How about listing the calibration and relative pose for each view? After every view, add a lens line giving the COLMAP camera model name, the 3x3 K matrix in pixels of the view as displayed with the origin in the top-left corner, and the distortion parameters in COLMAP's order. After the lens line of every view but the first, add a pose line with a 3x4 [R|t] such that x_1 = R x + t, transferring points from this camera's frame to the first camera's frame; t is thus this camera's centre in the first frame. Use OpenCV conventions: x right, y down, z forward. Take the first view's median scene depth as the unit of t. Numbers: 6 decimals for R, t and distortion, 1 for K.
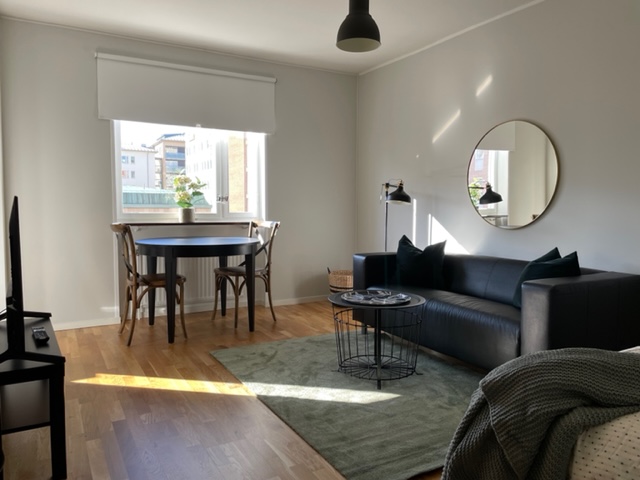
lens RADIAL K [[492.5, 0, 320.0], [0, 492.5, 240.0], [0, 0, 1]] dist [0.065186, -0.002066]
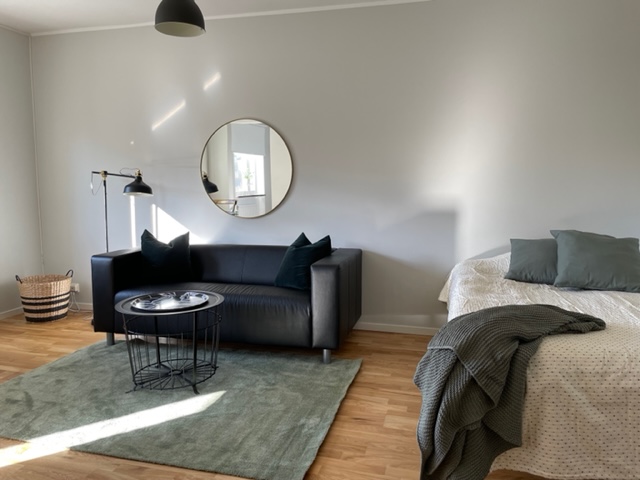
lens RADIAL K [[497.8, 0, 321.2], [0, 497.8, 232.7], [0, 0, 1]] dist [0.162635, -0.207535]
pose [[0.705678, -0.075434, 0.704505, -0.342742], [0.055241, 0.997147, 0.051435, -0.044043], [-0.706375, 0.002621, 0.707832, 0.114616]]
